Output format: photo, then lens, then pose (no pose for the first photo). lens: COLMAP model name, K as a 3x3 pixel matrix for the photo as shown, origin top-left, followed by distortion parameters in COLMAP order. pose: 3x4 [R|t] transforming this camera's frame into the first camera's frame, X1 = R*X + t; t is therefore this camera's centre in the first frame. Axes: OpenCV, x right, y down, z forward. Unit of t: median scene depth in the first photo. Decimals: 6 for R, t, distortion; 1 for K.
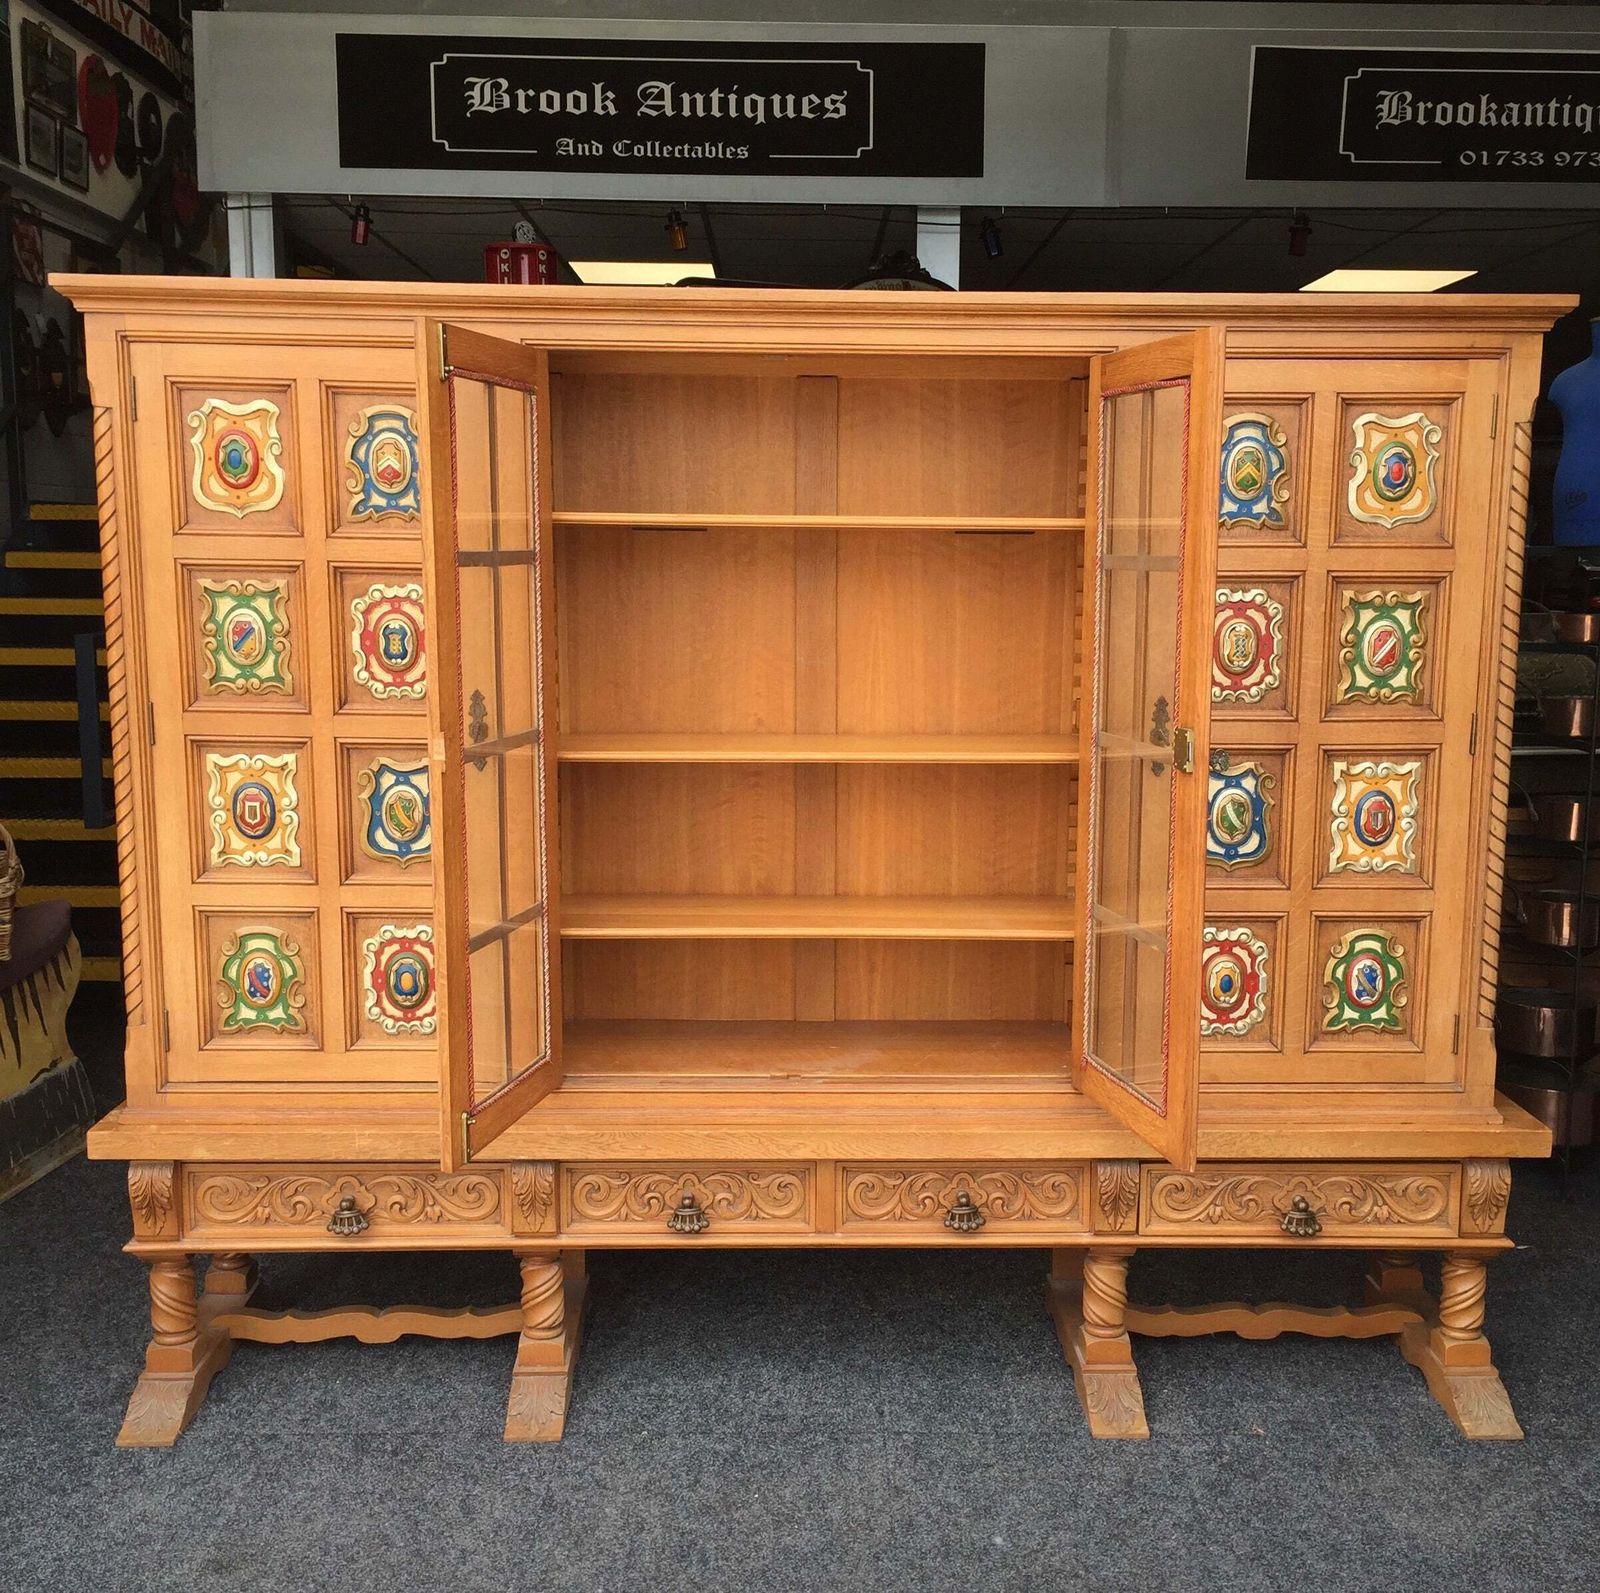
lens RADIAL K [[1879.9, 0, 868.1], [0, 1879.9, 820.1], [0, 0, 1]] dist [0.067170, -0.078067]
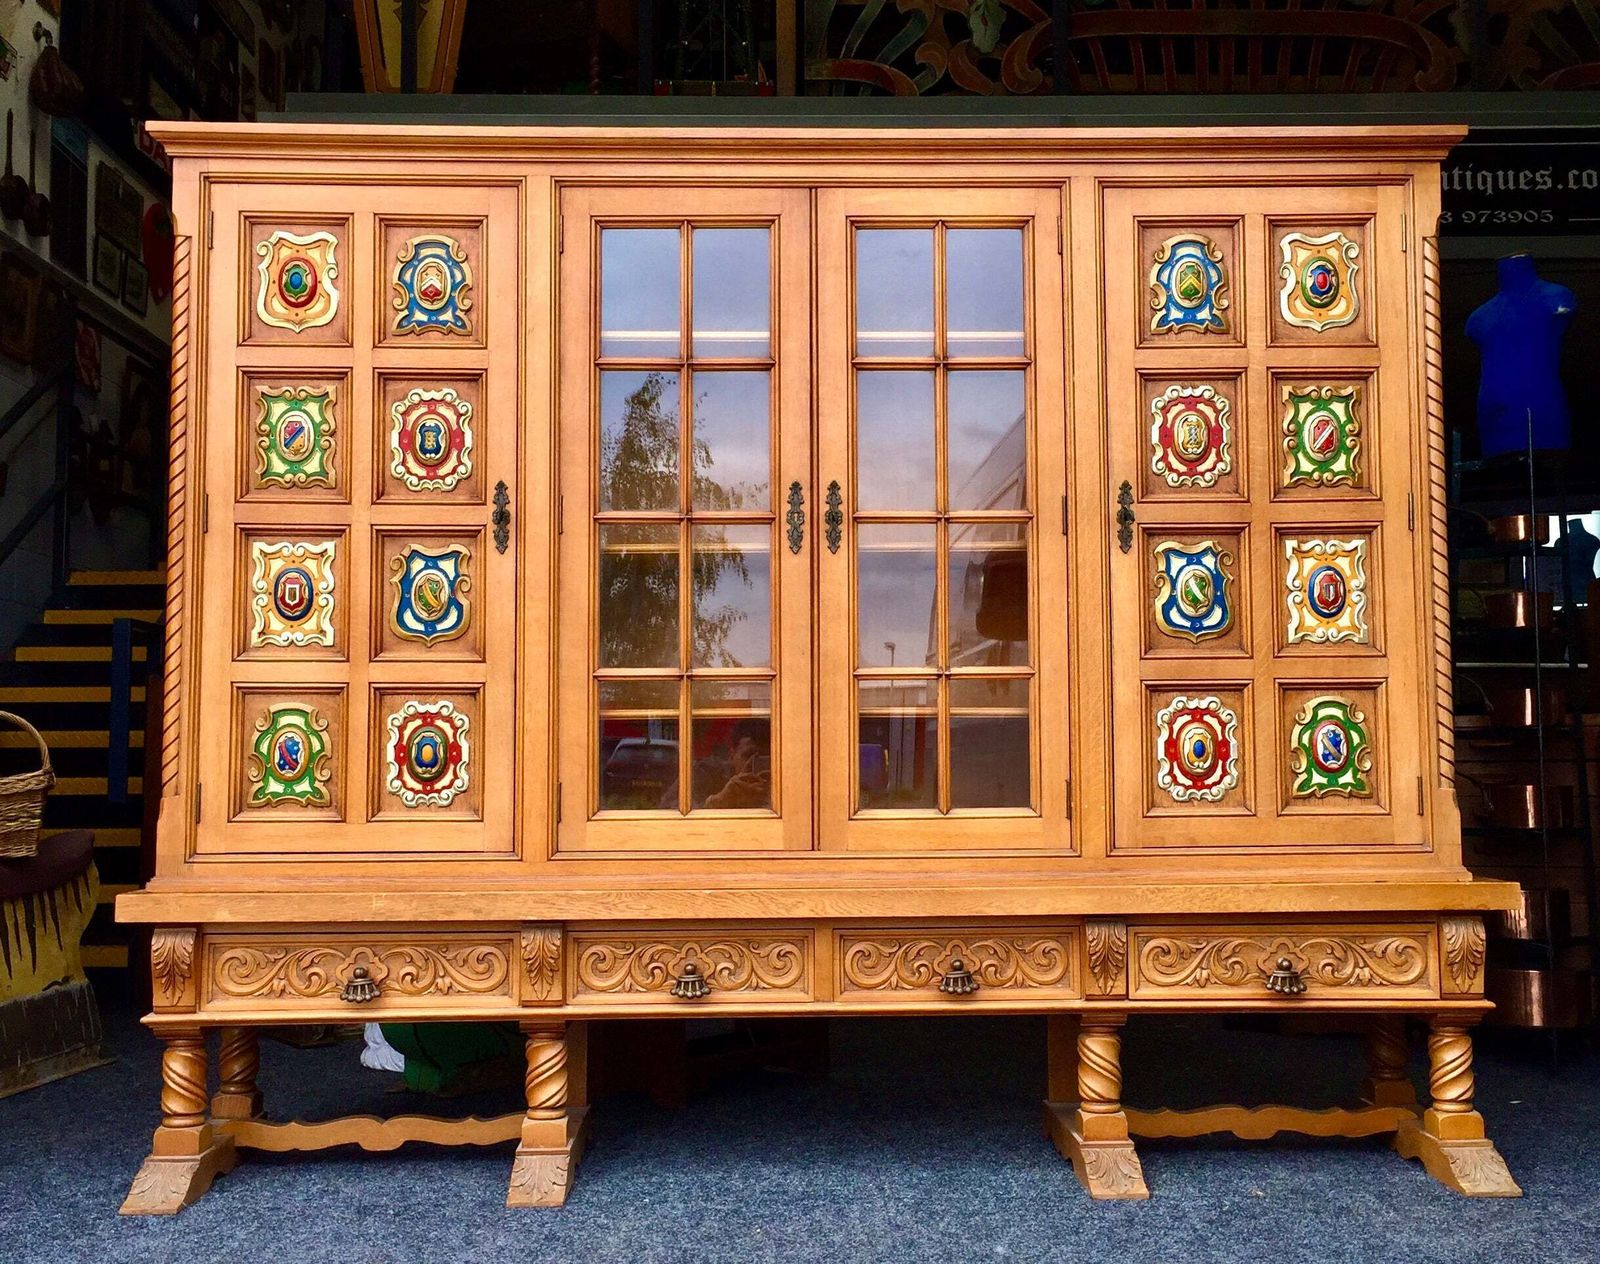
lens RADIAL K [[1852.1, 0, 853.5], [0, 1852.1, 598.2], [0, 0, 1]] dist [0.061080, -0.052960]
pose [[0.999886, -0.015127, -0.000052, -0.003173], [0.014685, 0.971463, -0.236737, 0.250708], [0.003632, 0.236709, 0.971574, -0.035891]]
